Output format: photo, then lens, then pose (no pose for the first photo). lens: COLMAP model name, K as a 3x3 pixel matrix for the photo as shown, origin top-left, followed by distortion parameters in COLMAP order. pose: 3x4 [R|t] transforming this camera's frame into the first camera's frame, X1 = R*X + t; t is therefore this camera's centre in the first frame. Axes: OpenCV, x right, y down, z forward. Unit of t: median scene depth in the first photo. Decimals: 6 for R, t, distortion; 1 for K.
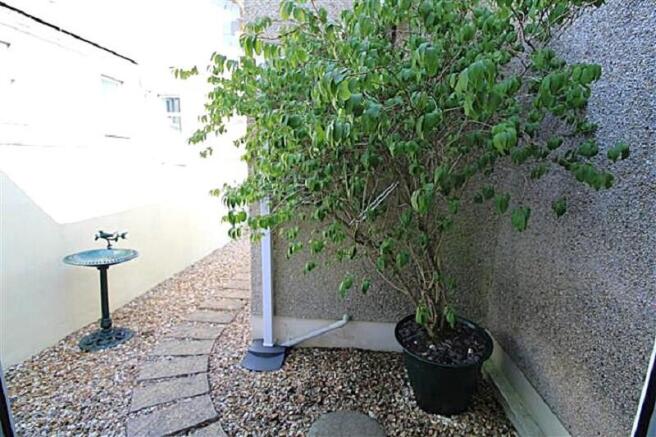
lens RADIAL K [[309.2, 0, 328.0], [0, 309.2, 218.5], [0, 0, 1]] dist [-0.000088, -0.008590]
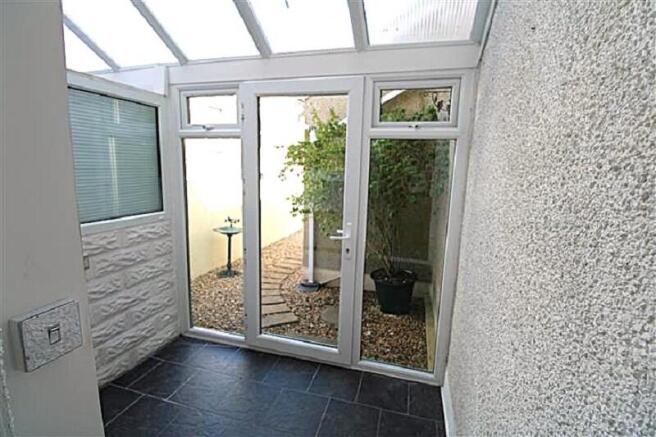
lens RADIAL K [[309.2, 0, 328.0], [0, 309.2, 218.5], [0, 0, 1]] dist [-0.000088, -0.008590]
pose [[0.978323, 0.041466, -0.202892, 0.272961], [-0.043848, 0.999012, -0.007255, 0.040988], [0.202390, 0.015994, 0.979174, -0.813543]]
